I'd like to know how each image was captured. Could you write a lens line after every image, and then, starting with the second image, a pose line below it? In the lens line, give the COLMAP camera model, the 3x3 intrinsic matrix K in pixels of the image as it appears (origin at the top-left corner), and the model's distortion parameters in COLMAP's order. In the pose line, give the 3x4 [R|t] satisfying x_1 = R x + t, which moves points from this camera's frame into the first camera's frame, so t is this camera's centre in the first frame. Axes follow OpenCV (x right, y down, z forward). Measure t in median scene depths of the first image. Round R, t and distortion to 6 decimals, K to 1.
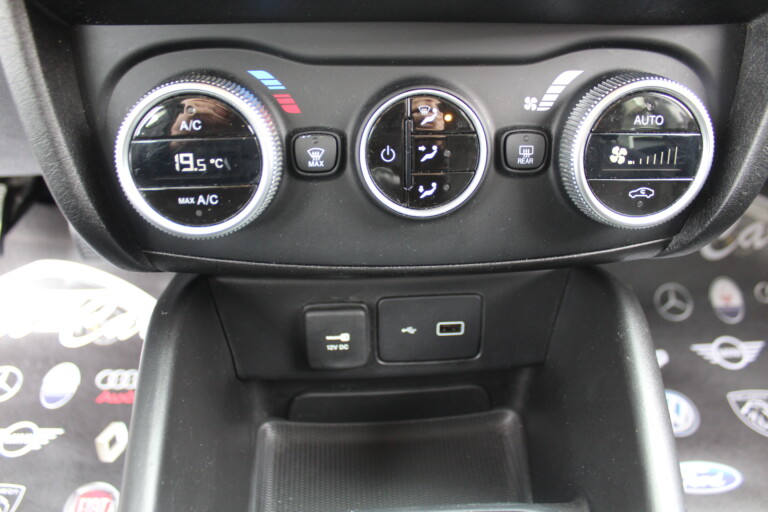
lens RADIAL K [[632.4, 0, 384.0], [0, 632.4, 256.0], [0, 0, 1]] dist [-0.170462, 0.143300]
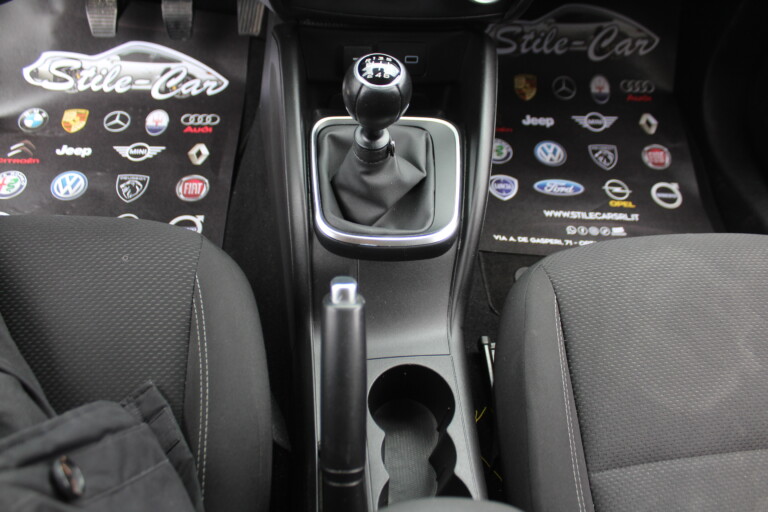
lens RADIAL K [[632.4, 0, 384.0], [0, 632.4, 256.0], [0, 0, 1]] dist [-0.170462, 0.143300]
pose [[0.998032, 0.030875, 0.054586, -0.041046], [-0.043992, 0.965010, 0.258496, 0.114177], [-0.044695, -0.260388, 0.964469, -0.610652]]
